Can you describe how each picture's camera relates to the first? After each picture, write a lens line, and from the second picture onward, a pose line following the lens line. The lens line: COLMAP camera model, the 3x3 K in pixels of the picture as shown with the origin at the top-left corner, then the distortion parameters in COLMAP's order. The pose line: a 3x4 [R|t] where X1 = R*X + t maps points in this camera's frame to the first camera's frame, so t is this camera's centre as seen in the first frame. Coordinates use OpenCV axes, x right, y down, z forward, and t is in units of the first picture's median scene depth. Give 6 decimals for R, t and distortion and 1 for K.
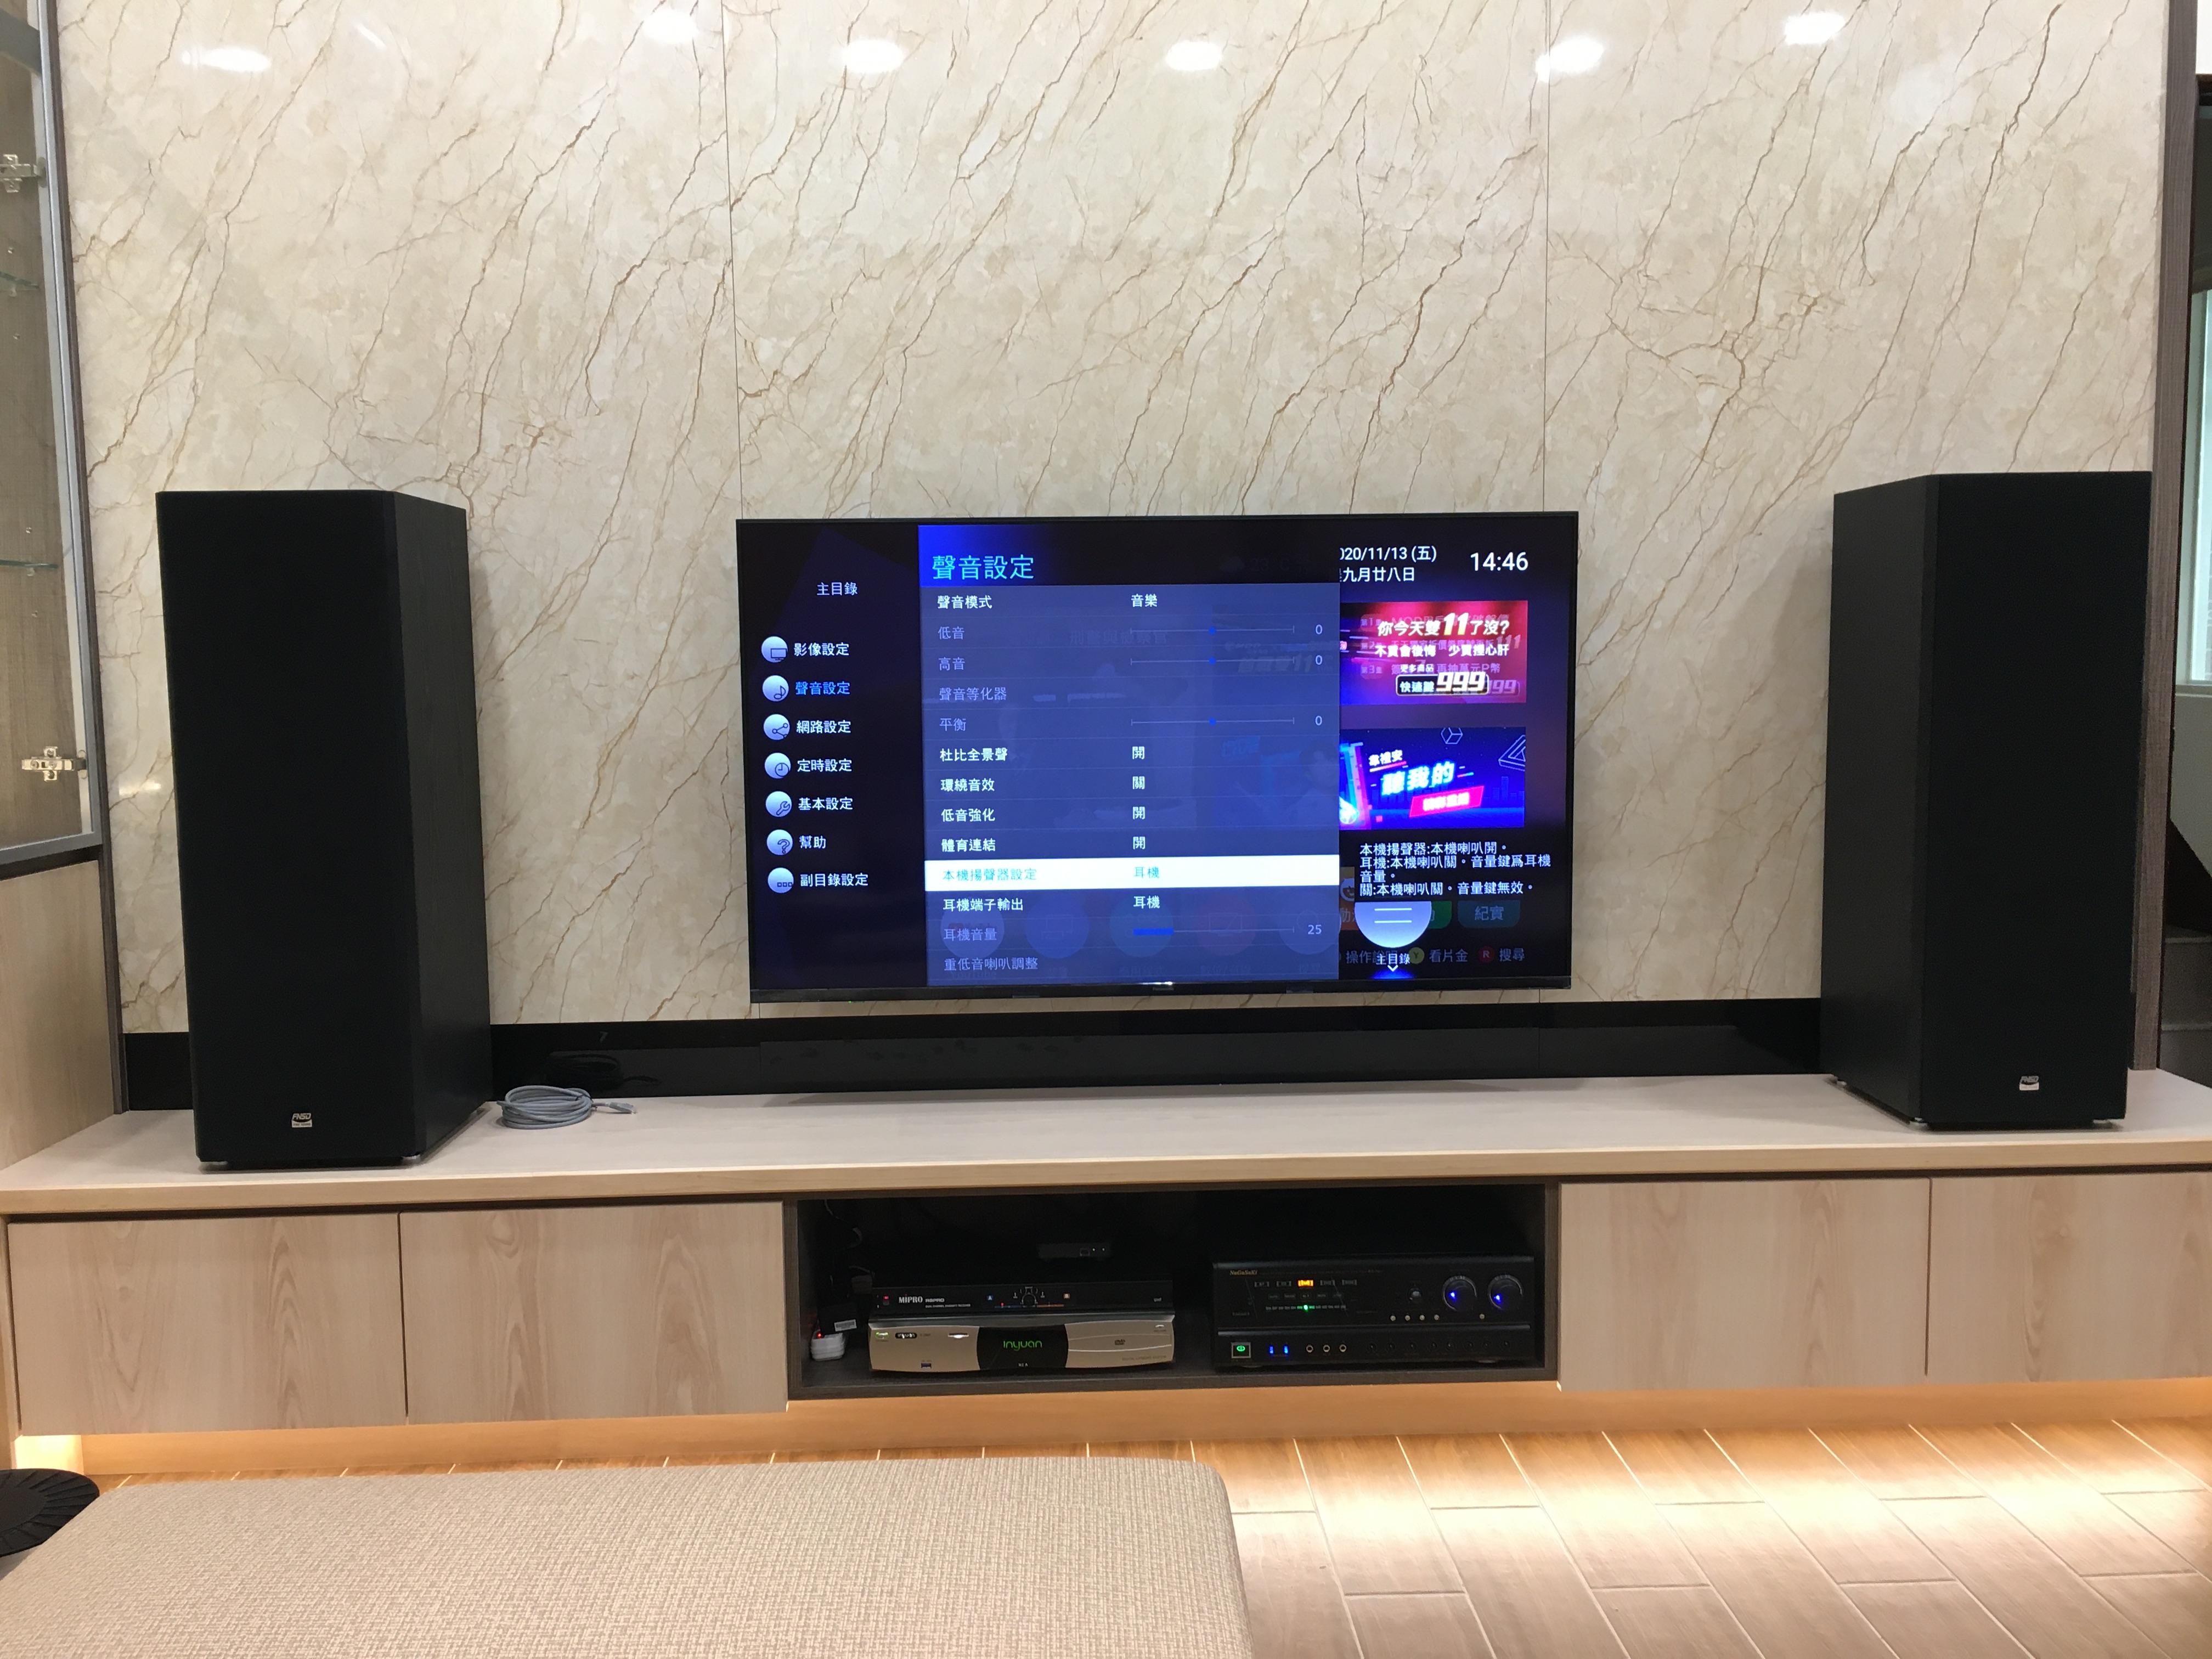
lens RADIAL K [[1882.5, 0, 1098.8], [0, 1882.5, 827.9], [0, 0, 1]] dist [0.084554, -0.111364]
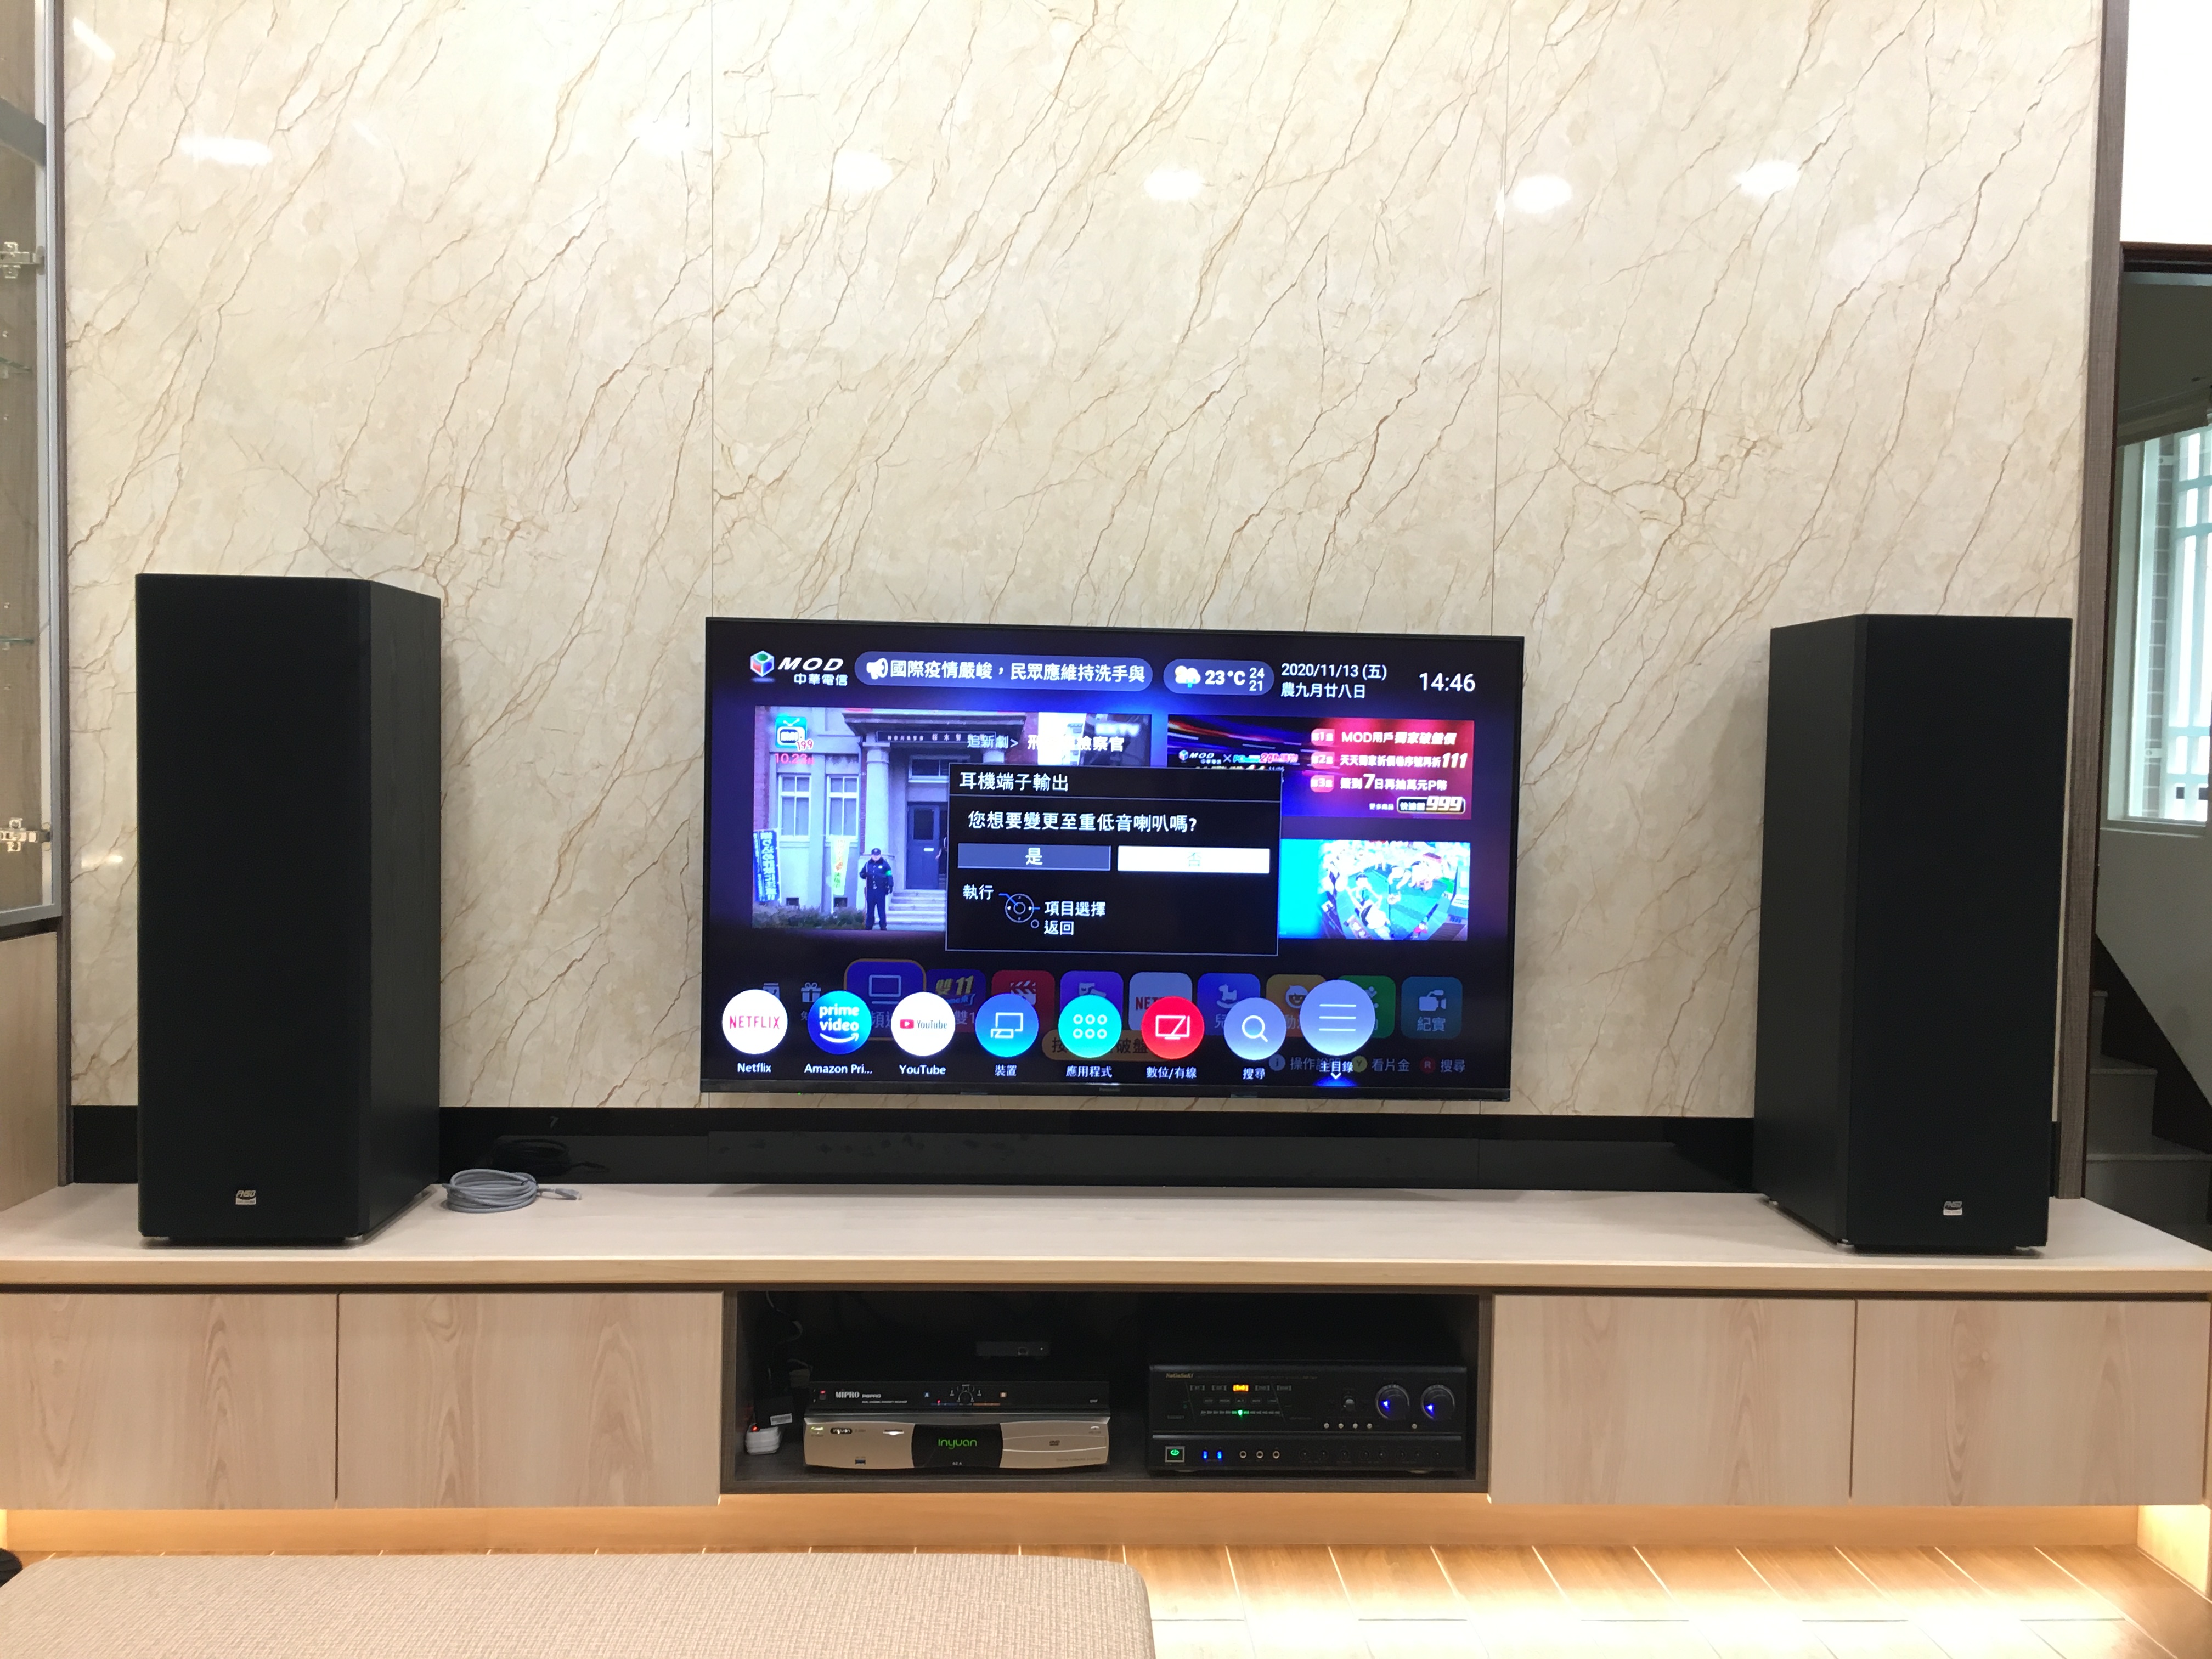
lens RADIAL K [[1882.5, 0, 1099.3], [0, 1882.5, 829.8], [0, 0, 1]] dist [0.084554, -0.111364]
pose [[0.999365, 0.031137, 0.017325, 0.006764], [-0.030181, 0.998142, -0.052933, -0.000268], [-0.018941, 0.052377, 0.998448, -0.019416]]
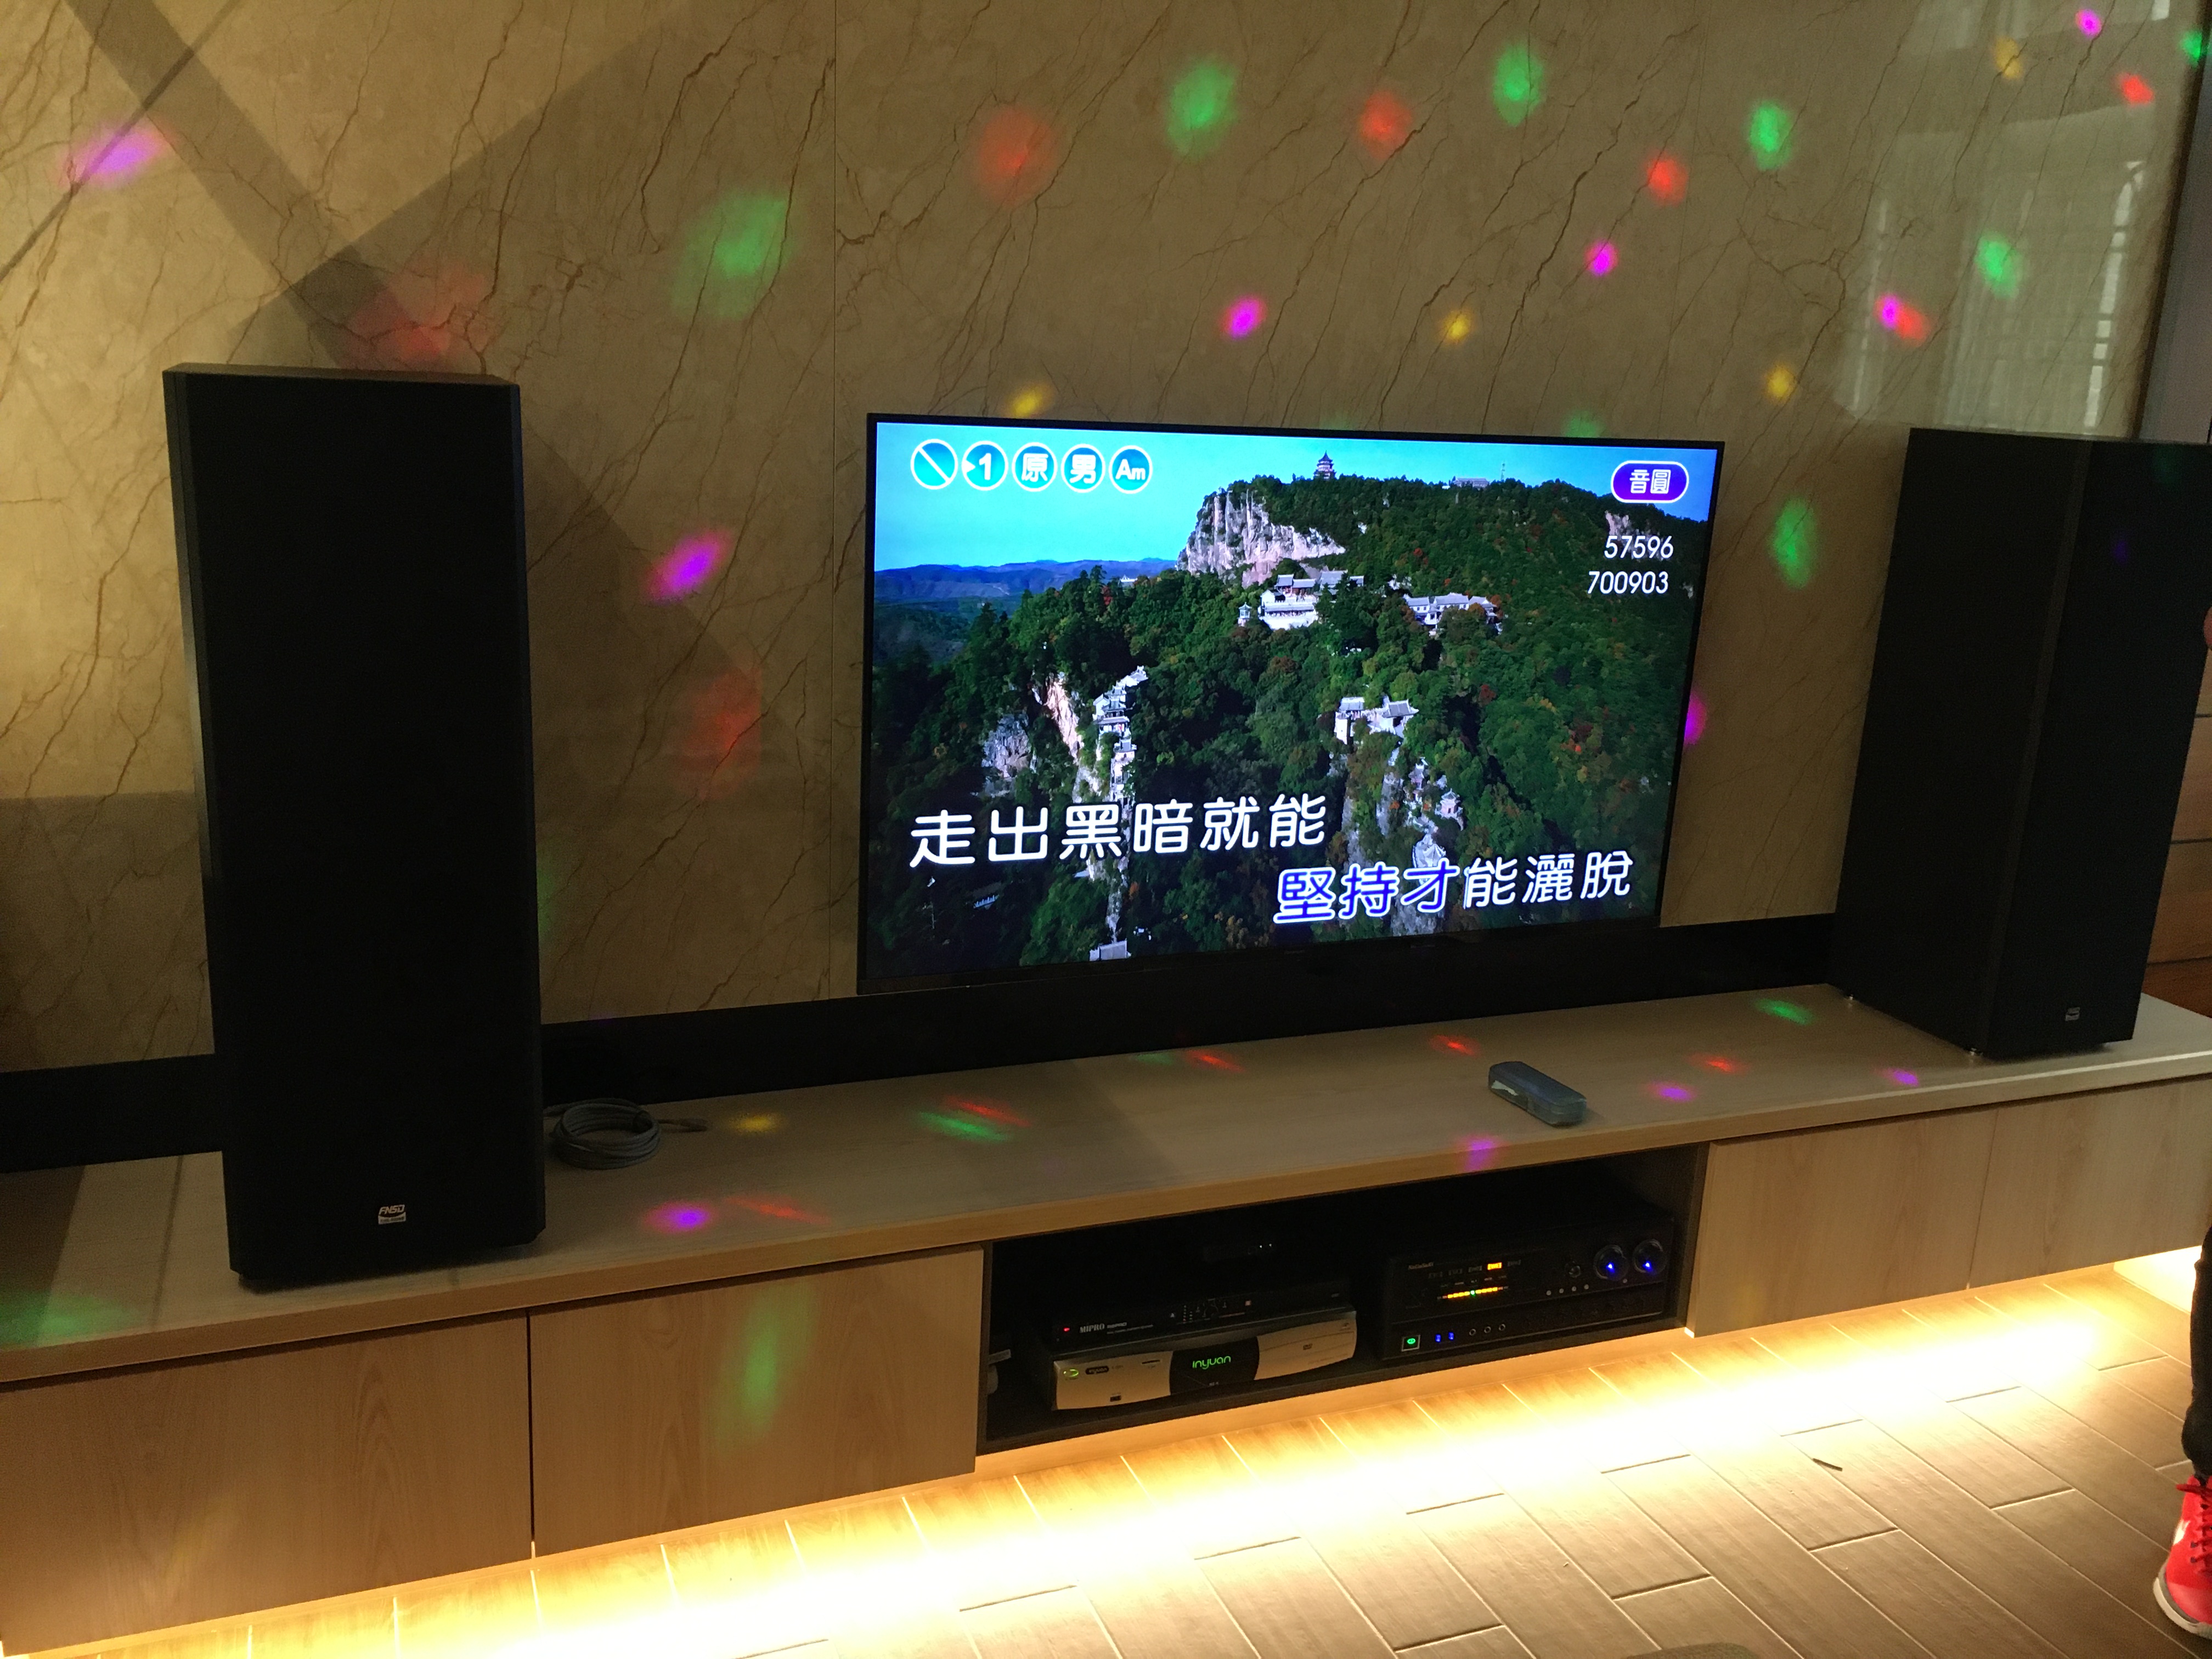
lens RADIAL K [[1882.5, 0, 1093.4], [0, 1882.5, 830.7], [0, 0, 1]] dist [0.084554, -0.111364]
pose [[0.936237, -0.029701, 0.350113, -0.371736], [-0.027528, 0.987158, 0.157356, -0.112775], [-0.350290, -0.156960, 0.923396, 0.195511]]
